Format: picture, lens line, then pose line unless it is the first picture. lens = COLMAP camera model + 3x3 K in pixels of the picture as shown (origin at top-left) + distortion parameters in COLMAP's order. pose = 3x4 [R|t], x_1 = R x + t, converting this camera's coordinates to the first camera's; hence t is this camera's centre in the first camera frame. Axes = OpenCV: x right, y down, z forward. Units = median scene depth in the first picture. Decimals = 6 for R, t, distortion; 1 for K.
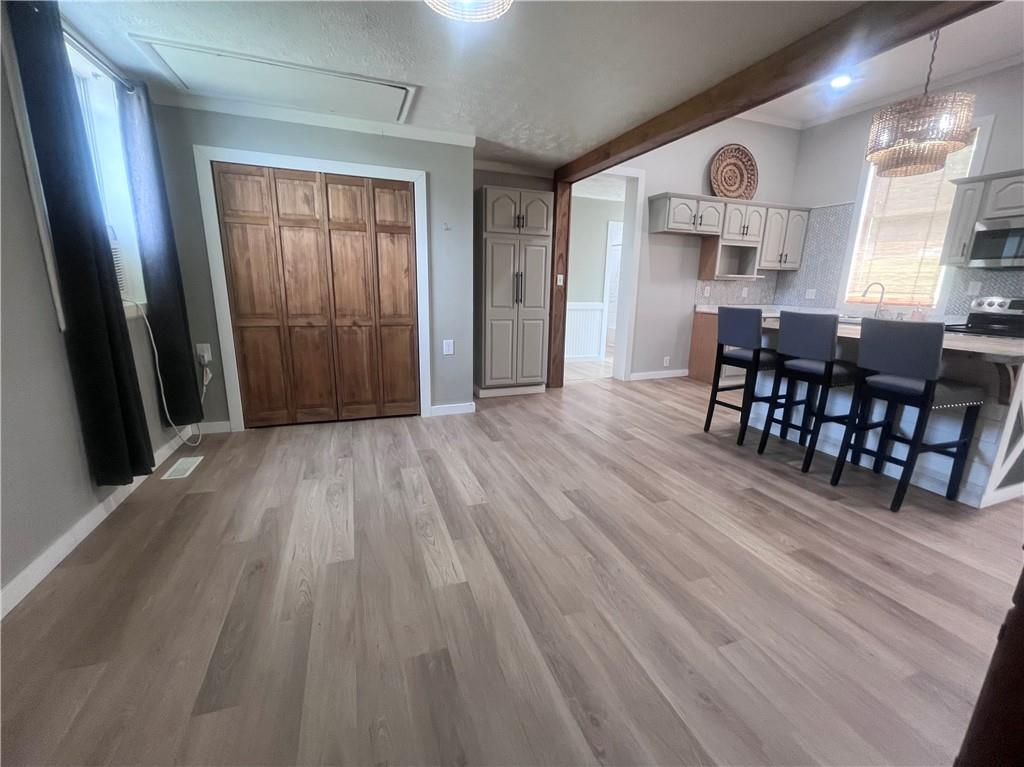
lens RADIAL K [[412.6, 0, 517.3], [0, 412.6, 370.2], [0, 0, 1]] dist [-0.000100, 0.000038]
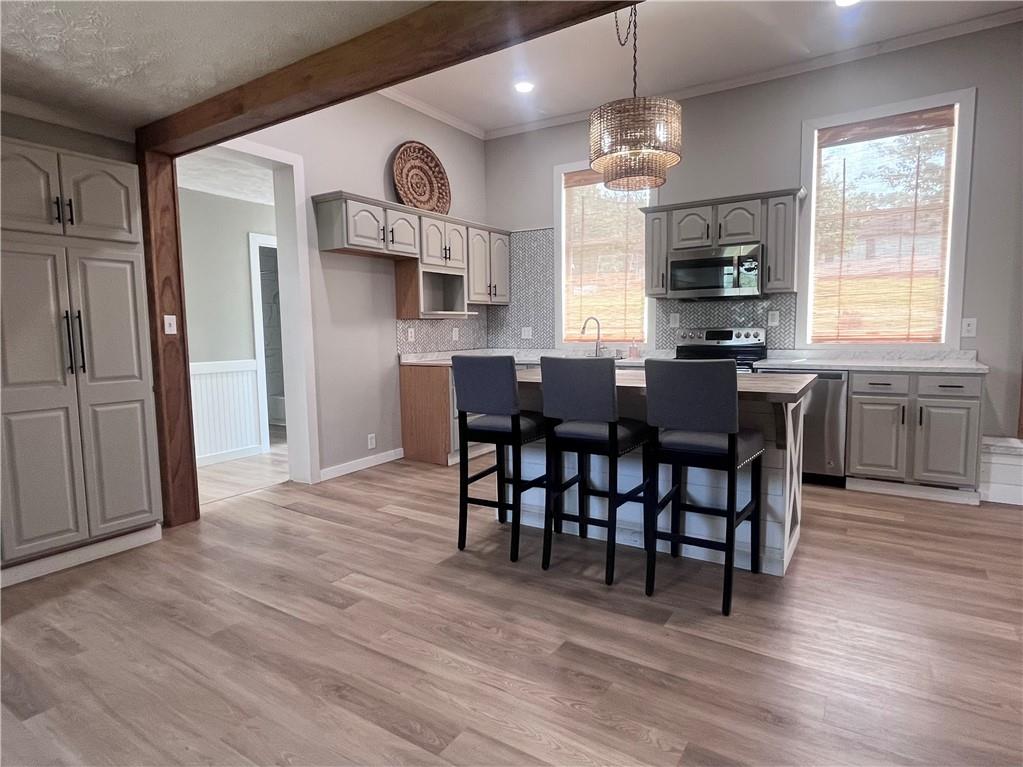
lens RADIAL K [[570.0, 0, 511.5], [0, 570.0, 383.5], [0, 0, 1]] dist [-0.001285, -0.000235]
pose [[0.804611, -0.088962, 0.587100, 0.020295], [0.153441, 0.986283, -0.060840, -0.031702], [-0.573634, 0.139038, 0.807225, 0.169265]]
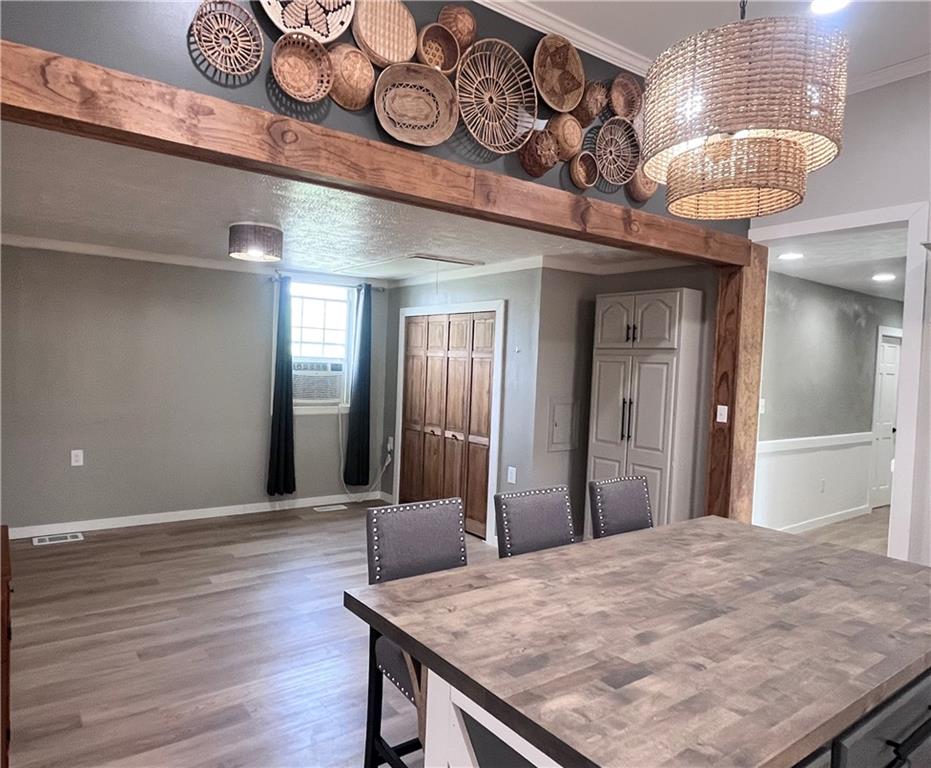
lens RADIAL K [[621.0, 0, 465.5], [0, 621.0, 384.0], [0, 0, 1]] dist [-0.005128, -0.000885]
pose [[0.287470, 0.027411, -0.957397, 1.030662], [-0.228682, 0.972645, -0.040817, -0.159655], [0.930089, 0.230673, 0.285875, 0.430987]]
